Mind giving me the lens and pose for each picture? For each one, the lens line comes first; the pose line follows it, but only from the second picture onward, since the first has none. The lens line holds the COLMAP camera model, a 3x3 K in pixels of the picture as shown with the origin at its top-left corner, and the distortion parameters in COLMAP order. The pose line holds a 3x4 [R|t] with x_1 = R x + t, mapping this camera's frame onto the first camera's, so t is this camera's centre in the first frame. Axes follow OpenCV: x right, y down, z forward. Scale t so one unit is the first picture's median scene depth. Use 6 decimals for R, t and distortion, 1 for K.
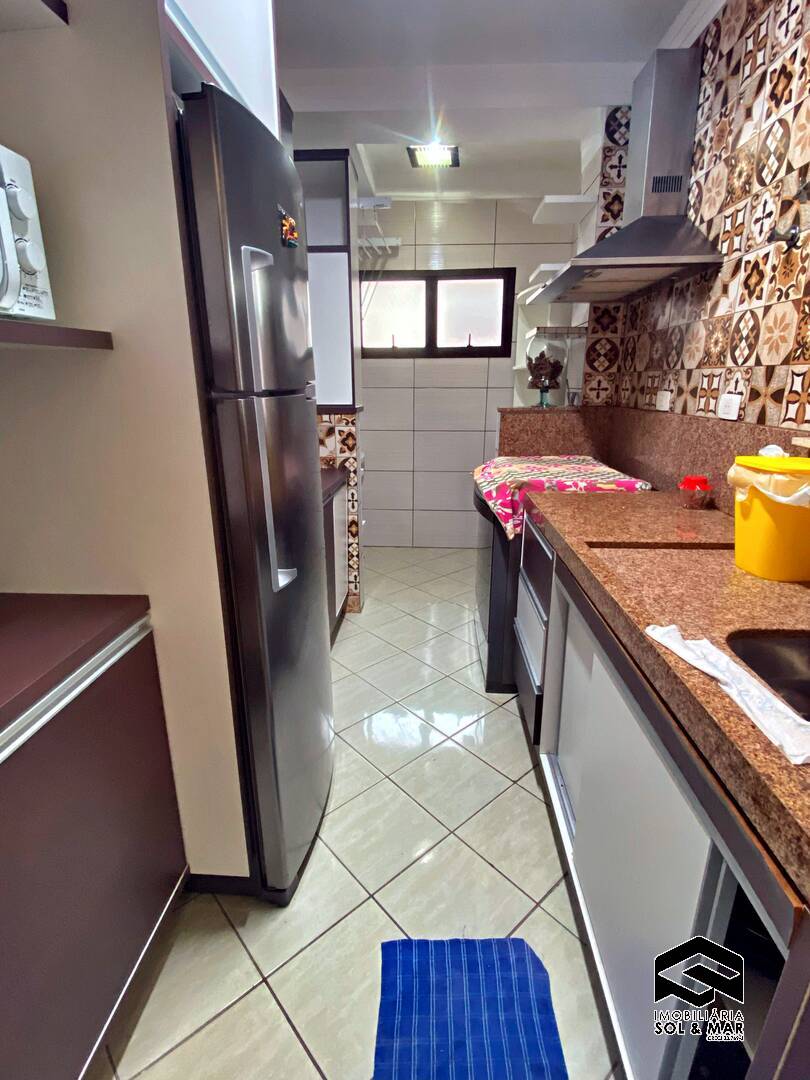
lens RADIAL K [[527.0, 0, 405.6], [0, 527.0, 535.4], [0, 0, 1]] dist [0.044514, -0.034038]
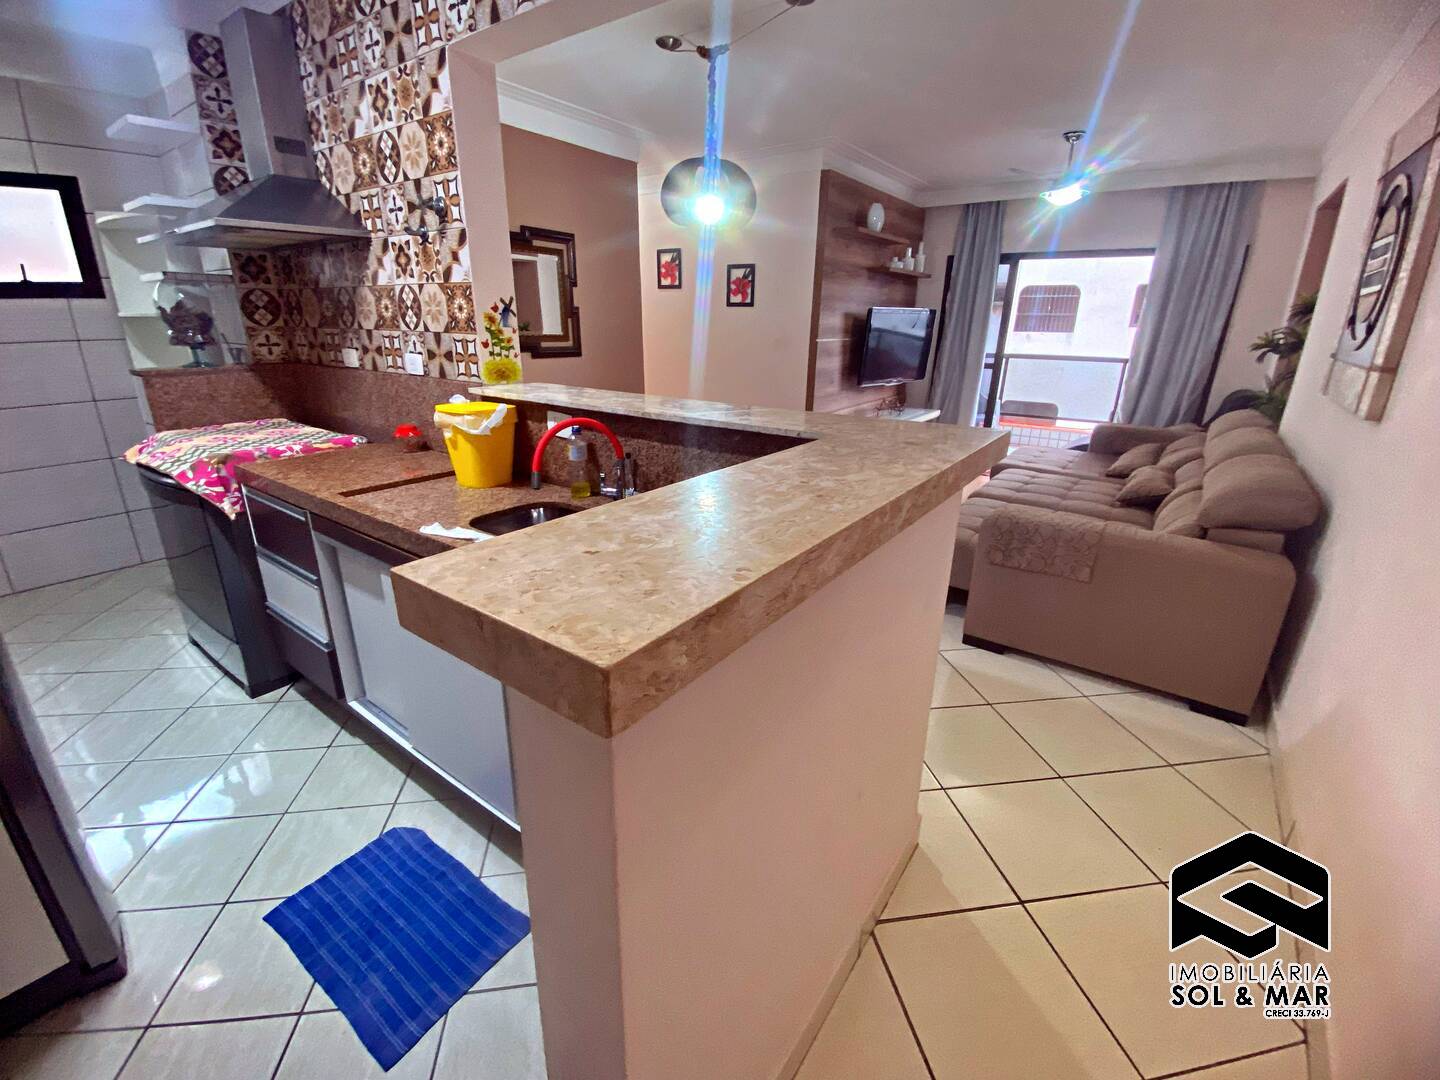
lens RADIAL K [[626.9, 0, 717.6], [0, 626.9, 541.8], [0, 0, 1]] dist [0.011036, -0.017334]
pose [[0.546117, -0.269008, 0.793342, -0.199738], [0.218585, 0.959989, 0.175047, 0.035406], [-0.808688, 0.077817, 0.583068, -0.275323]]
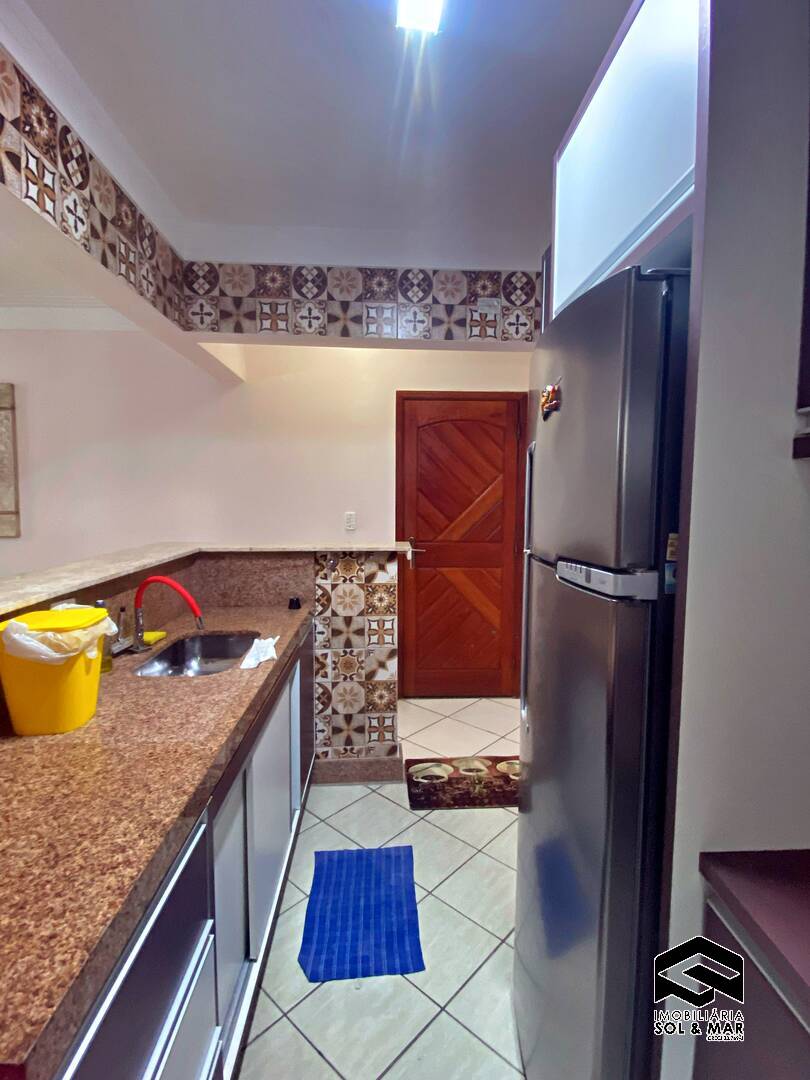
lens RADIAL K [[521.1, 0, 407.6], [0, 521.1, 530.5], [0, 0, 1]] dist [0.088051, -0.085346]
pose [[-0.994936, 0.003163, -0.100463, 0.071764], [-0.032038, 0.937390, 0.346805, -0.381125], [0.095270, 0.348267, -0.932541, 1.101118]]
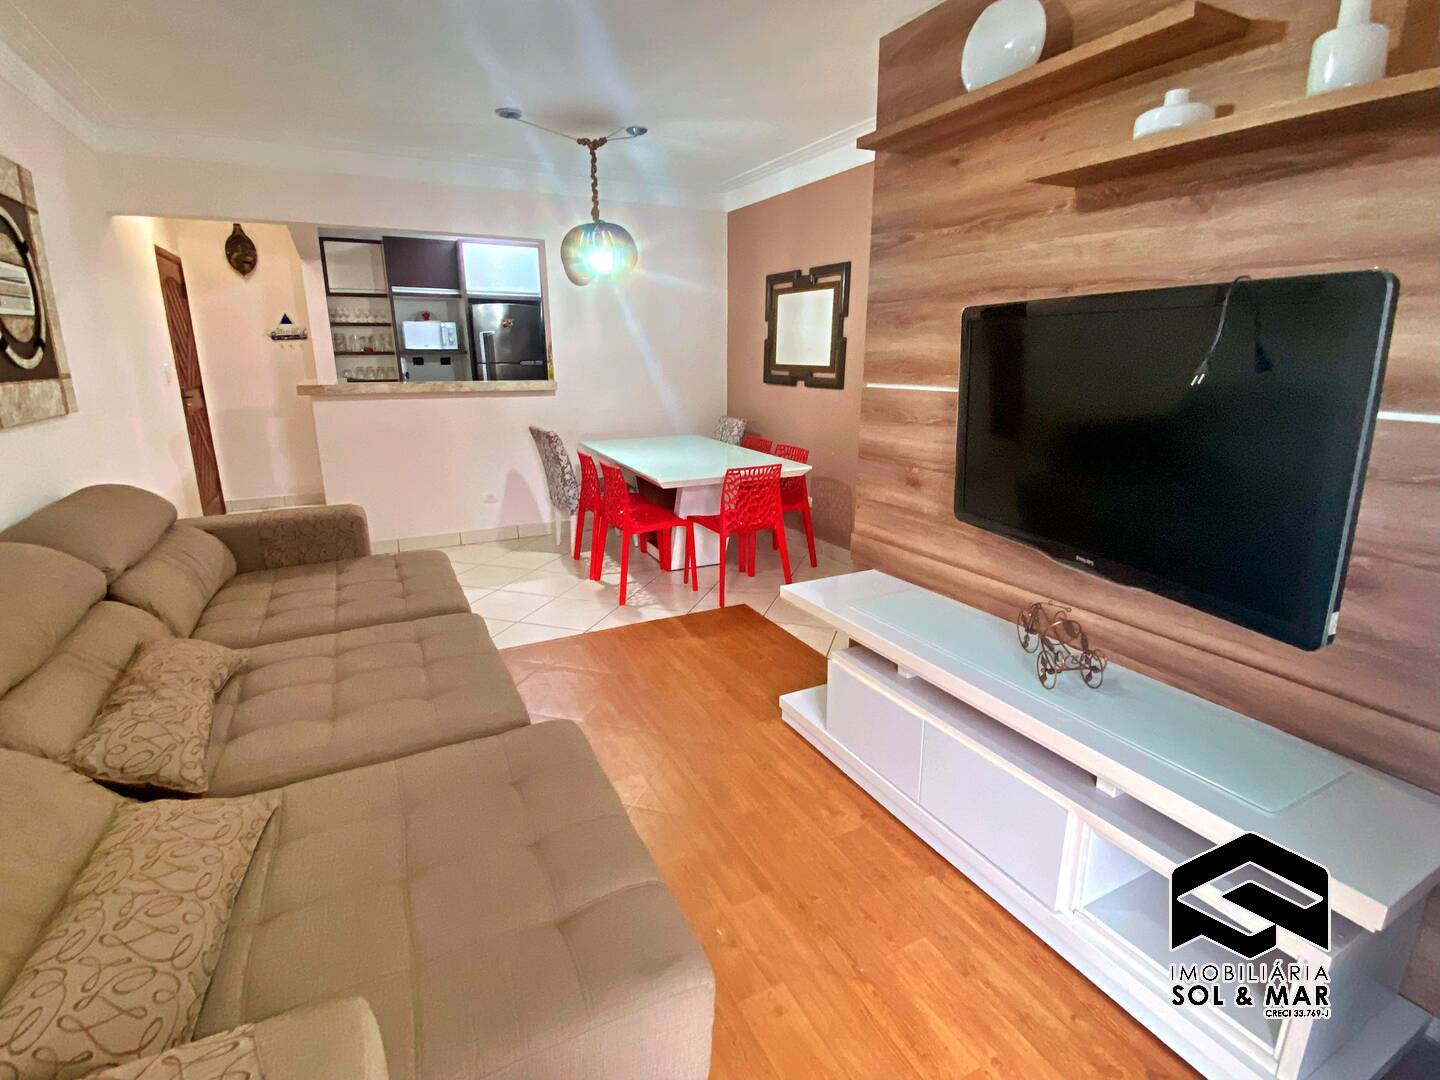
lens RADIAL K [[702.6, 0, 720.0], [0, 702.6, 540.0], [0, 0, 1]] dist [0.044514, -0.034038]
pose [[0.504731, 0.225901, -0.833196, 3.068903], [-0.239100, 0.963979, 0.116518, 0.007586], [0.829504, 0.140407, 0.540563, -0.198601]]
